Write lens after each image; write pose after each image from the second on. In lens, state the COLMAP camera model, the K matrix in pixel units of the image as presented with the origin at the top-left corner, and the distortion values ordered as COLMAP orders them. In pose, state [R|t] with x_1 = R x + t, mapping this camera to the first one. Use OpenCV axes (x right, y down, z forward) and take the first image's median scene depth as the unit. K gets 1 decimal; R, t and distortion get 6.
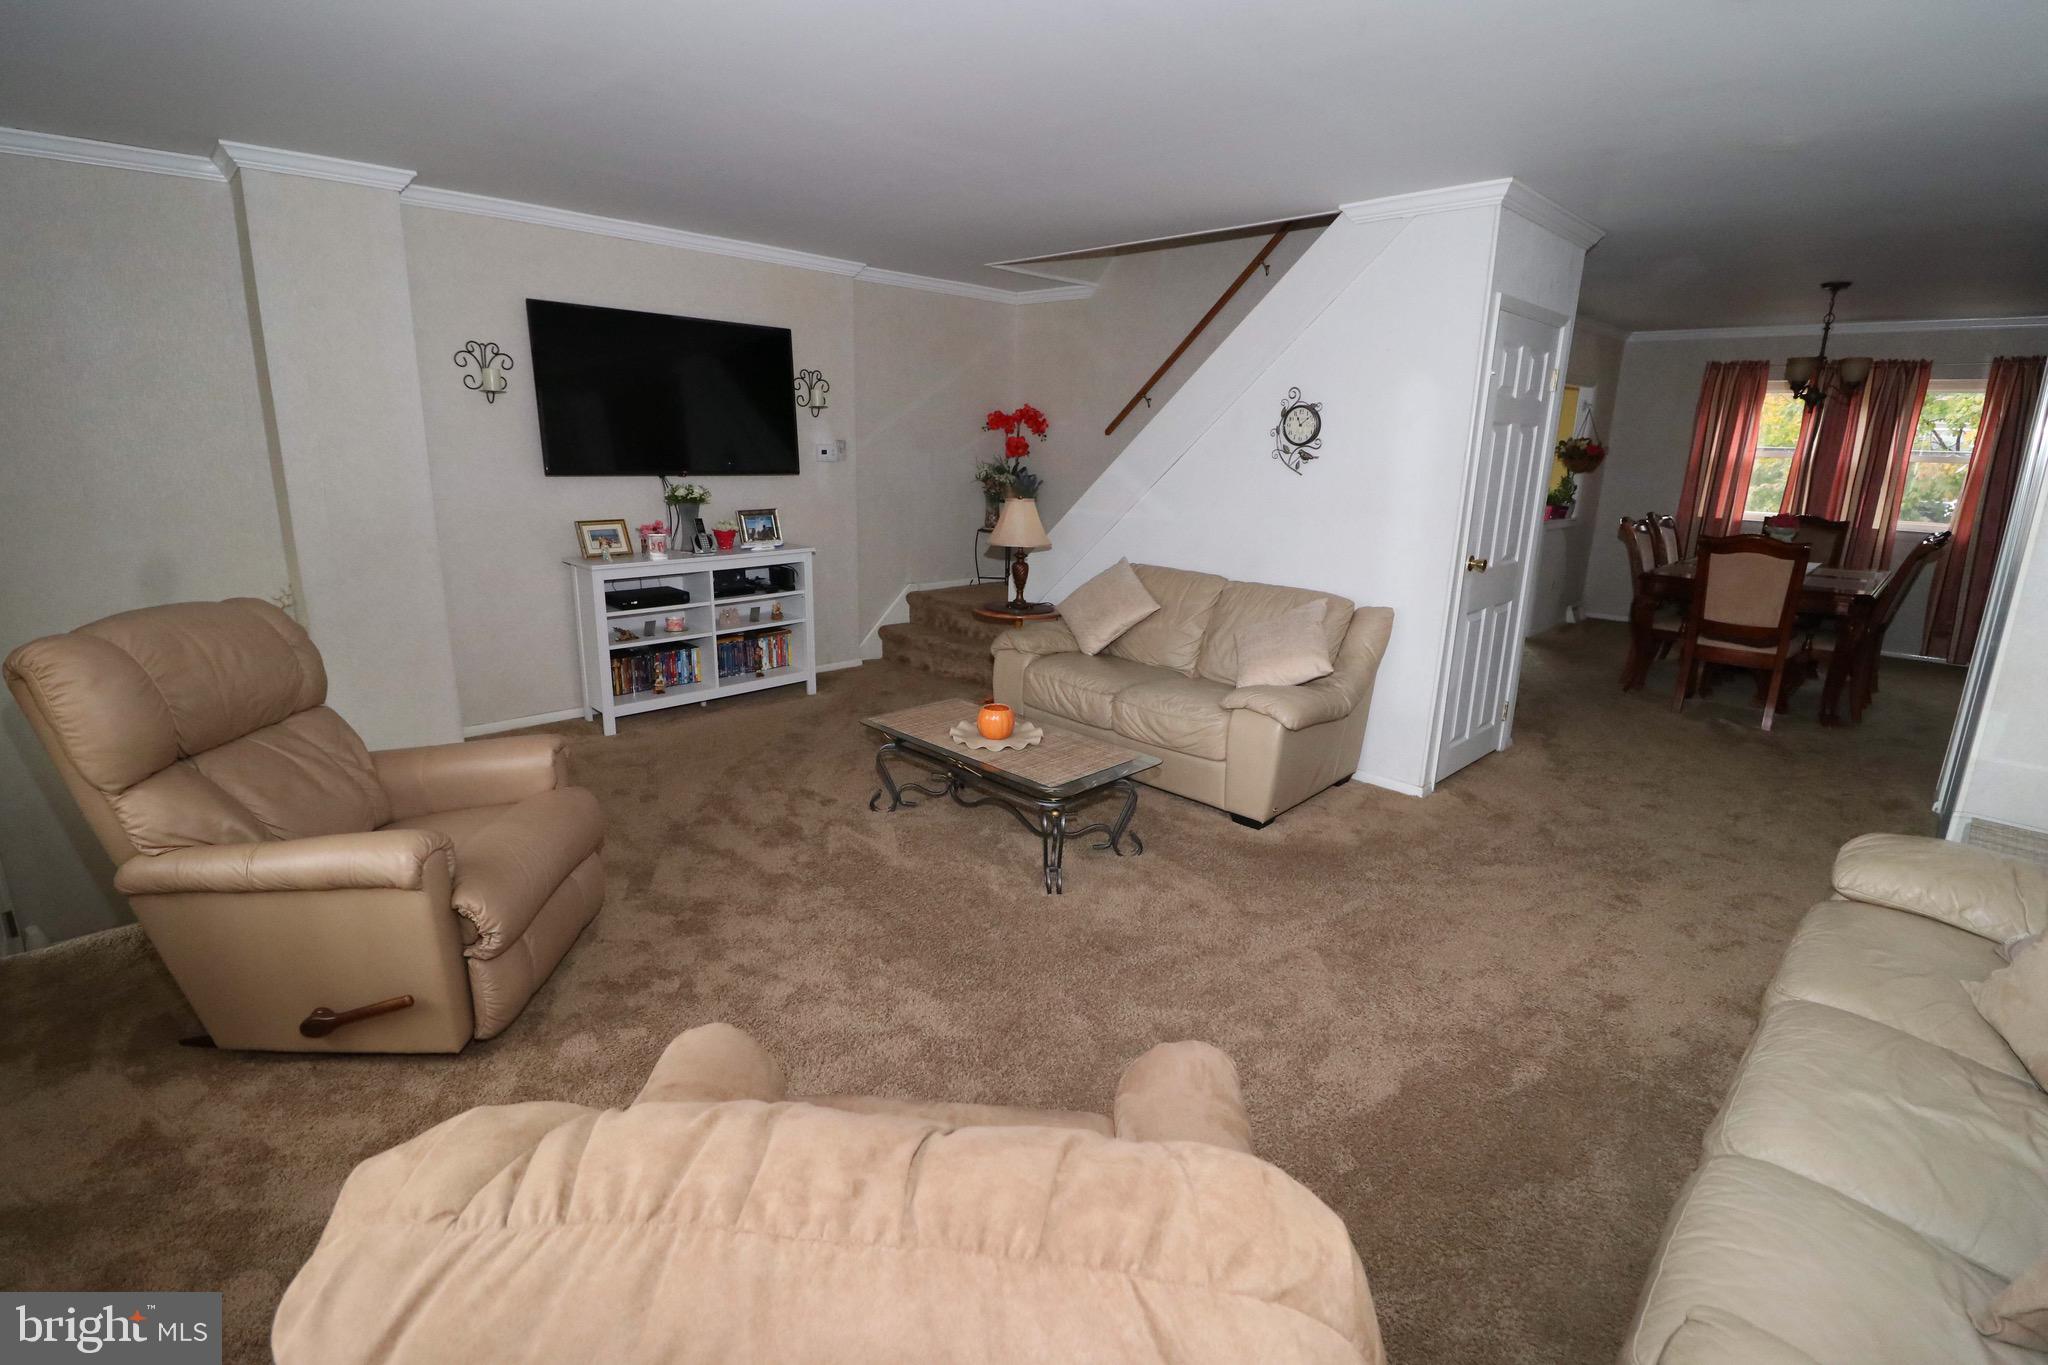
lens RADIAL K [[959.1, 0, 1024.0], [0, 959.1, 682.5], [0, 0, 1]] dist [-0.000382, -0.013824]
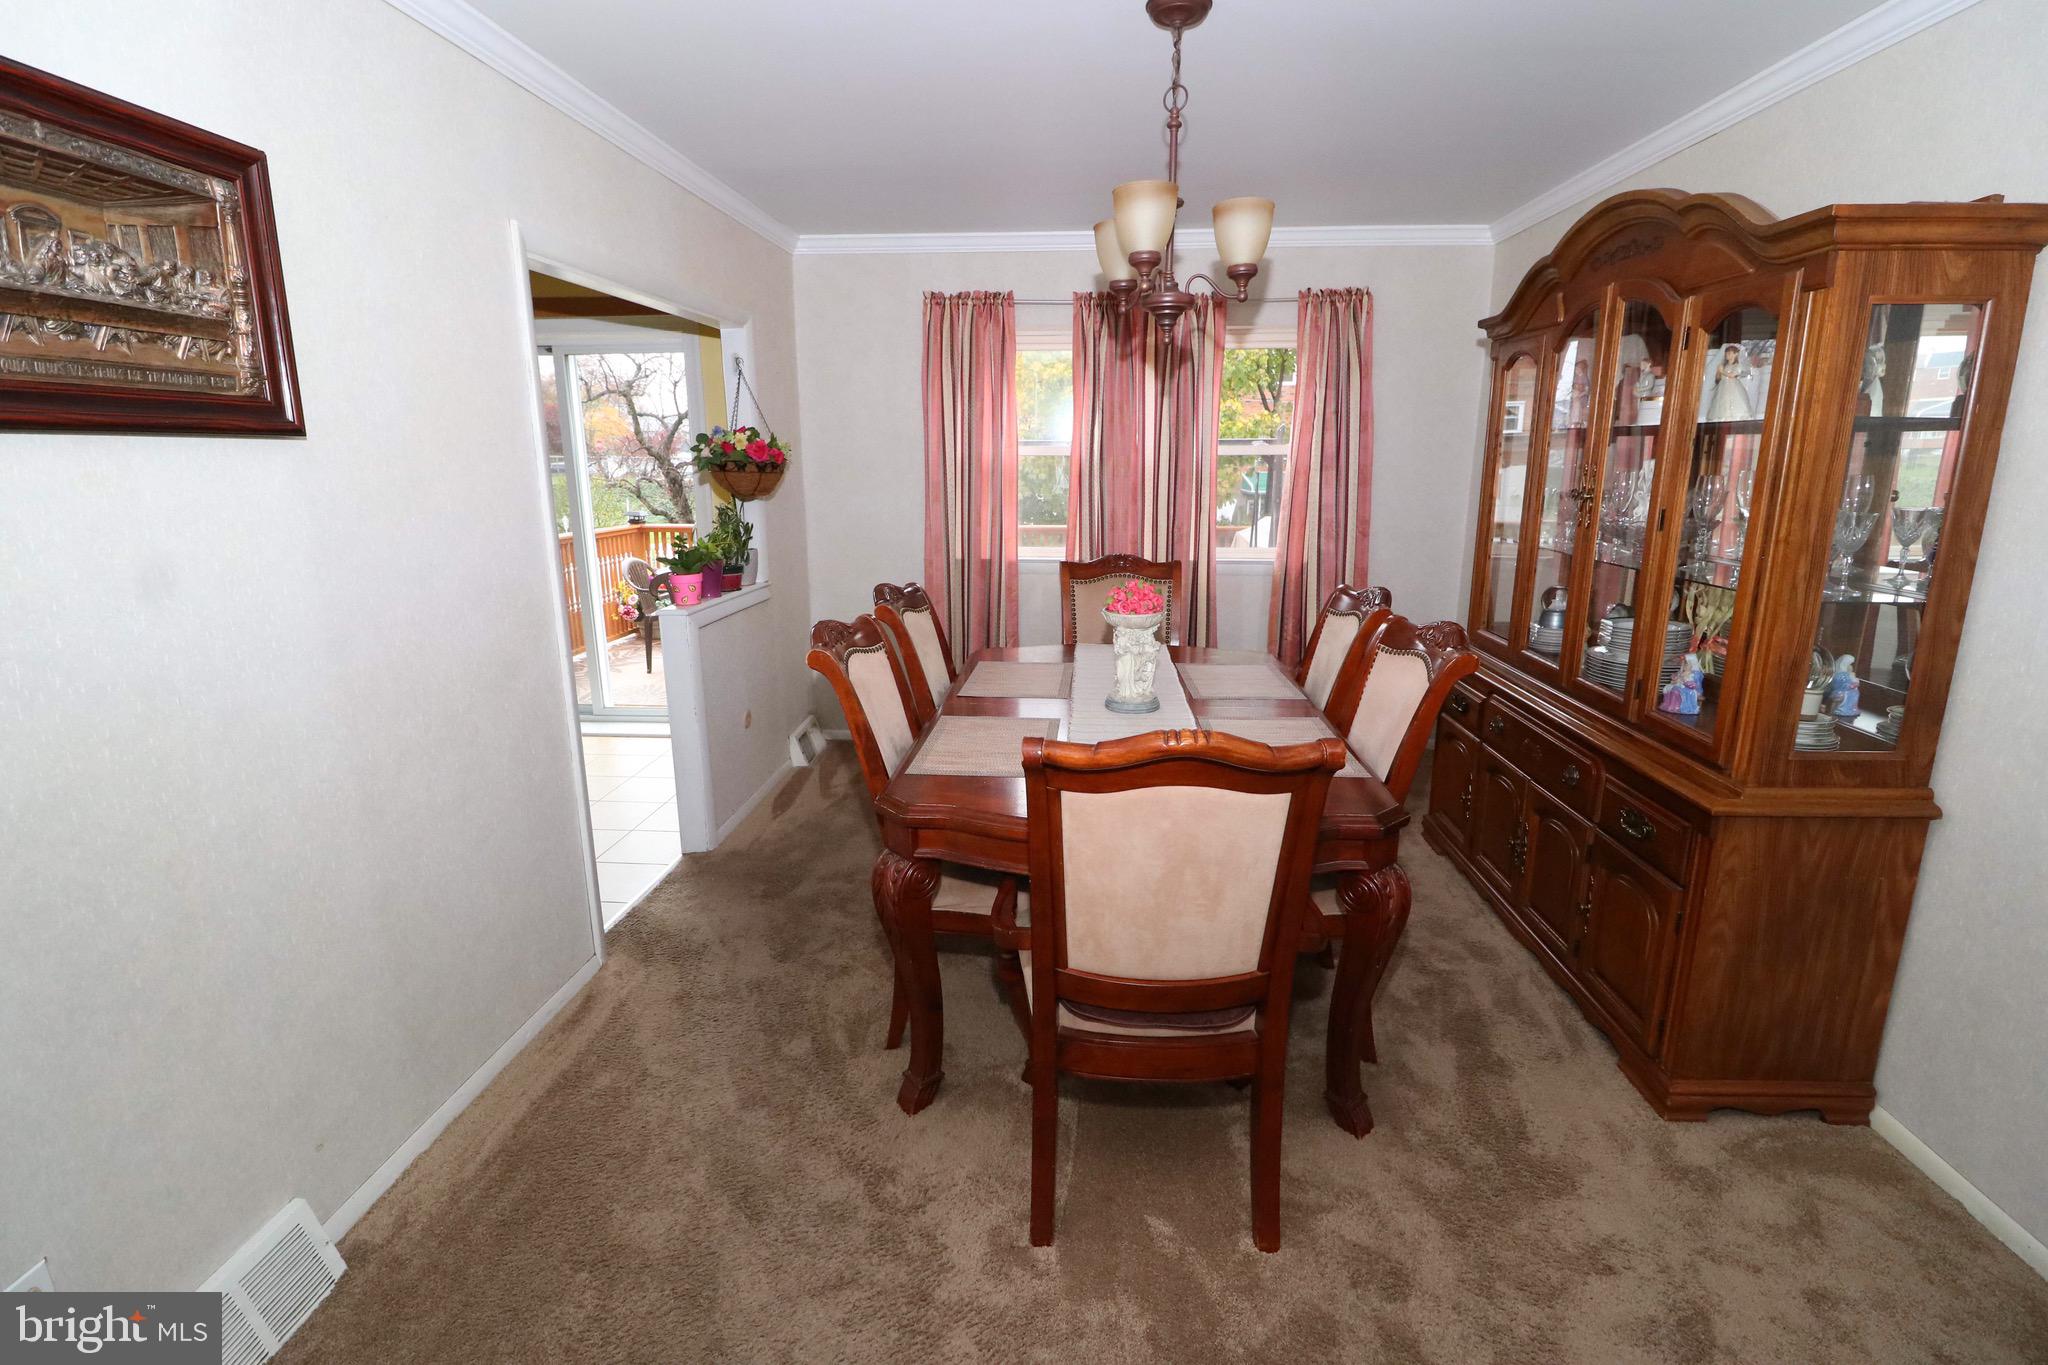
lens RADIAL K [[959.1, 0, 1024.0], [0, 959.1, 682.5], [0, 0, 1]] dist [-0.000382, -0.013824]
pose [[0.766105, -0.173926, 0.618735, 0.363278], [0.178651, 0.982377, 0.054943, -0.125758], [-0.617387, 0.068445, 0.783676, 0.525355]]
